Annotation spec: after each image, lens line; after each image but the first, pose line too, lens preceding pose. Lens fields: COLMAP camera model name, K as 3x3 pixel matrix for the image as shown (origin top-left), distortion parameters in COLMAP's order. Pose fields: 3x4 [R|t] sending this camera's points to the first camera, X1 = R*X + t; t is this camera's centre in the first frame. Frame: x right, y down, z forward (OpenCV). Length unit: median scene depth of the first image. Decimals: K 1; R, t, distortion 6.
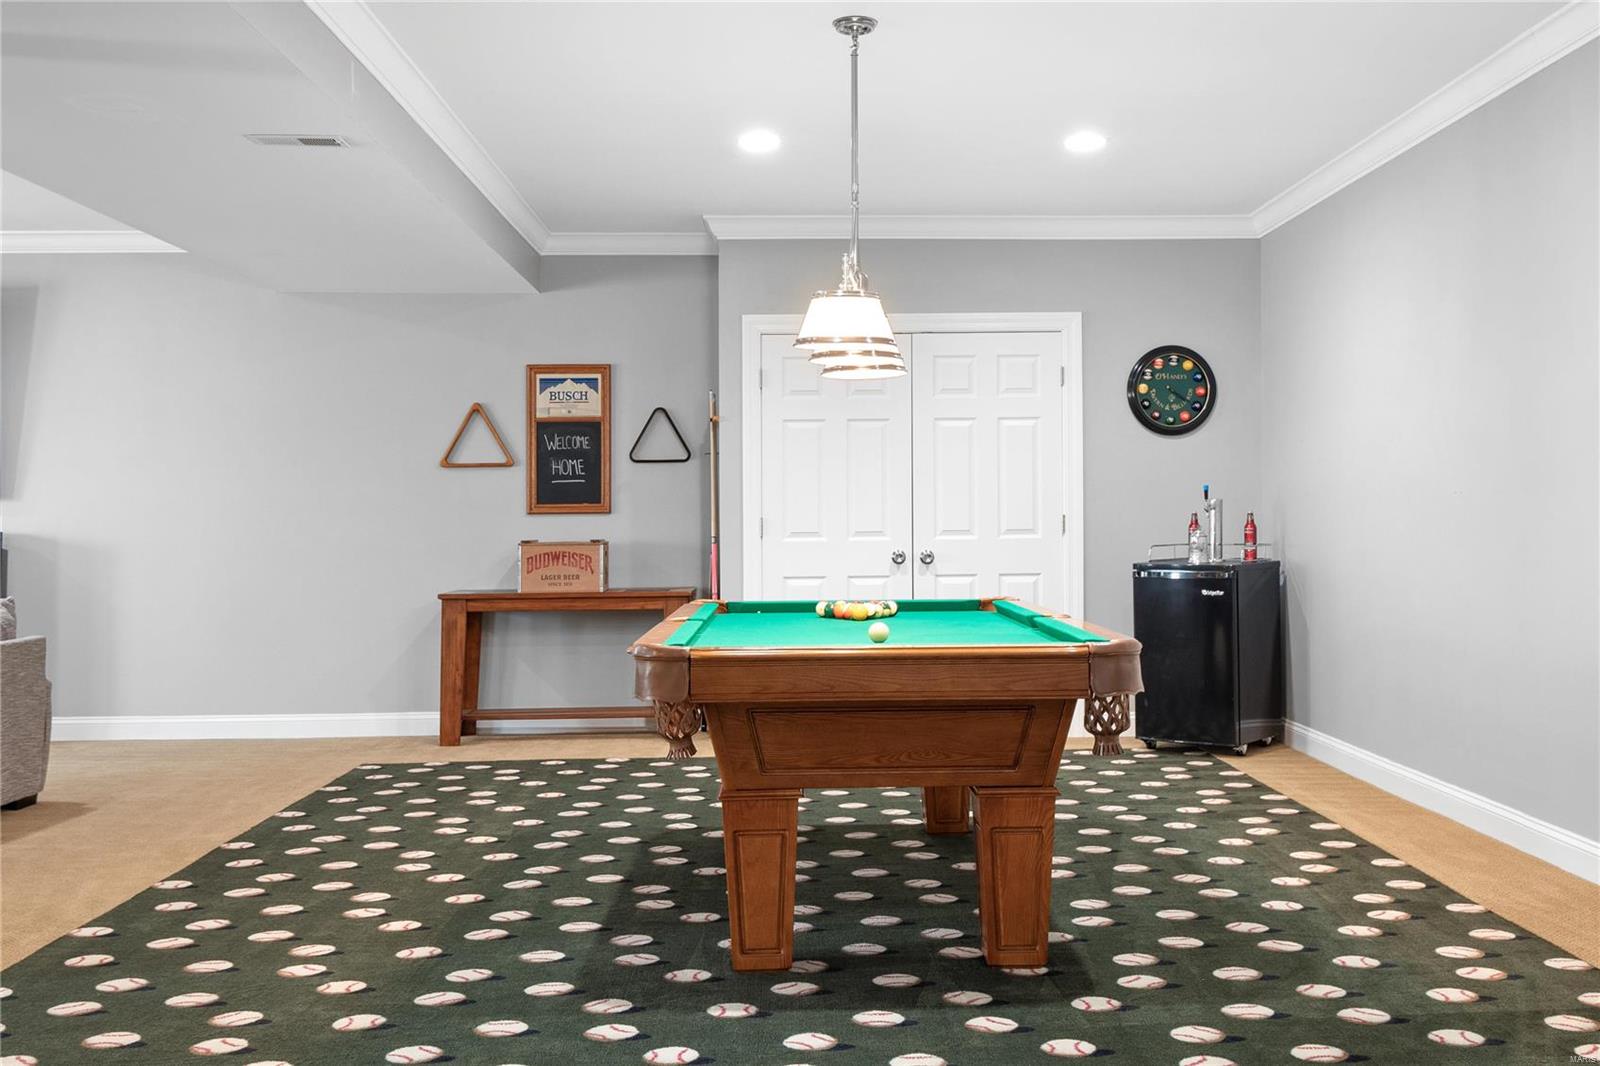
lens RADIAL K [[1550.0, 0, 804.4], [0, 1550.0, 491.3], [0, 0, 1]] dist [0.048034, -0.008266]
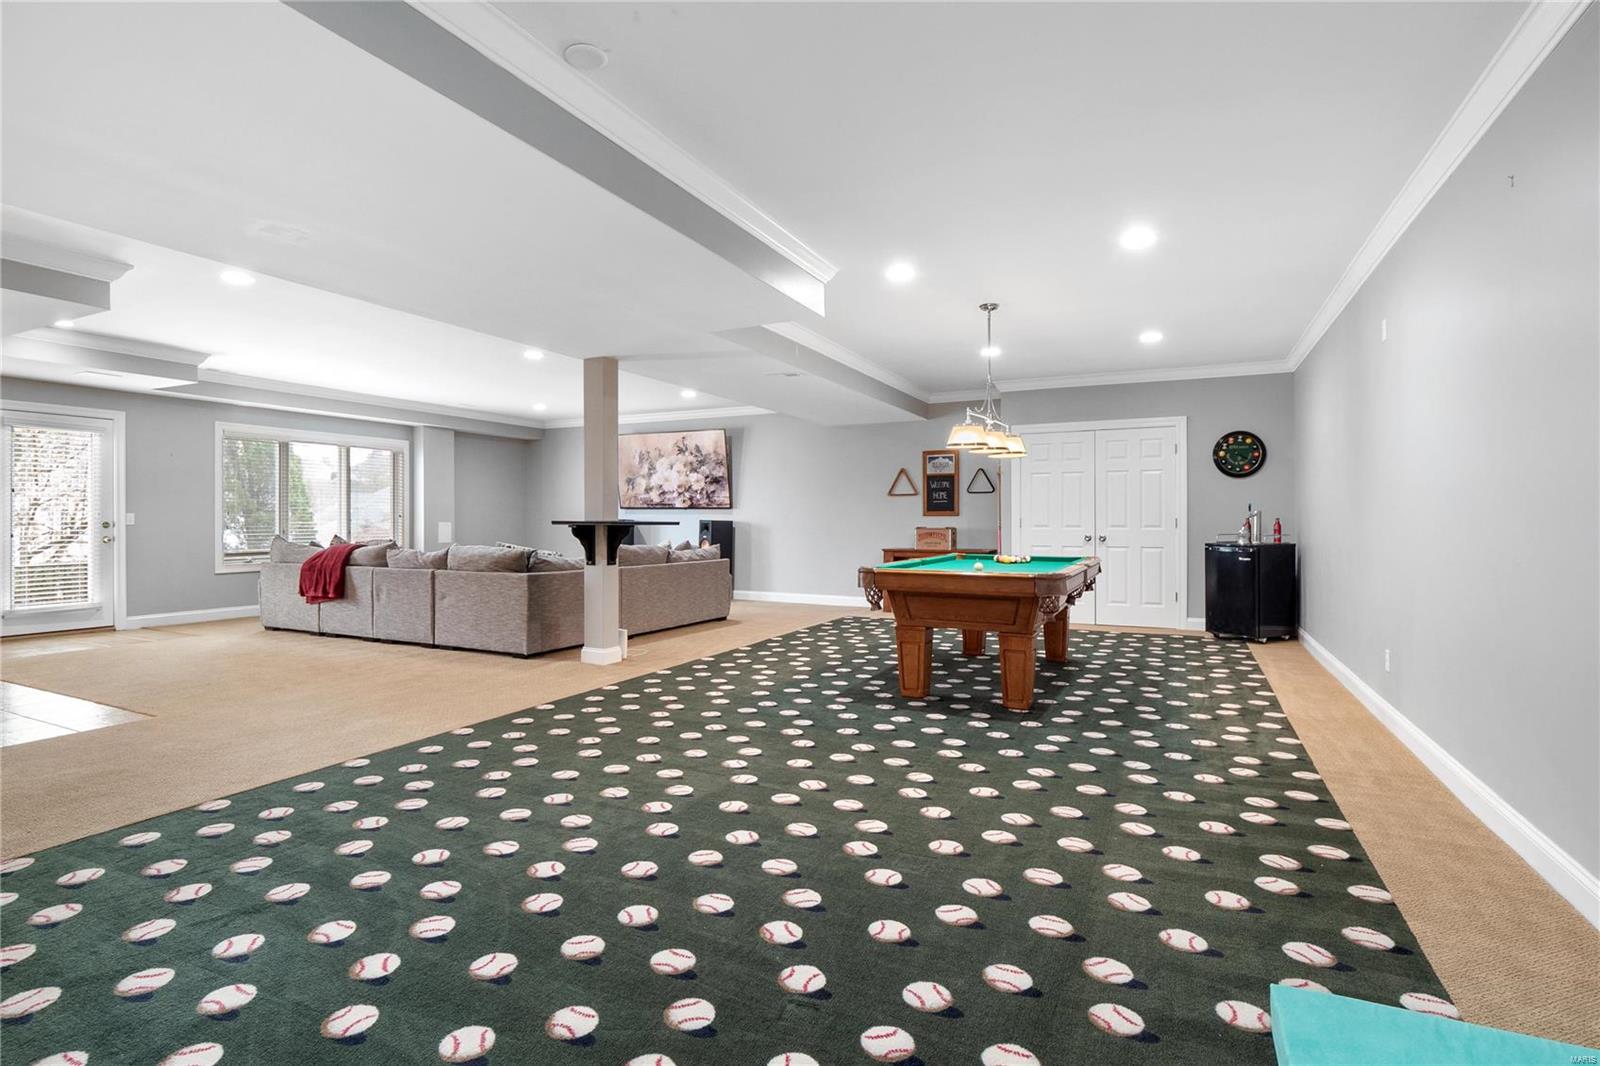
lens RADIAL K [[750.7, 0, 802.7], [0, 750.7, 524.2], [0, 0, 1]] dist [-0.000790, -0.000450]
pose [[0.884661, 0.013015, -0.466054, 0.193063], [-0.000356, 0.999629, 0.027238, -0.003357], [0.466235, -0.023931, 0.884337, -0.078963]]
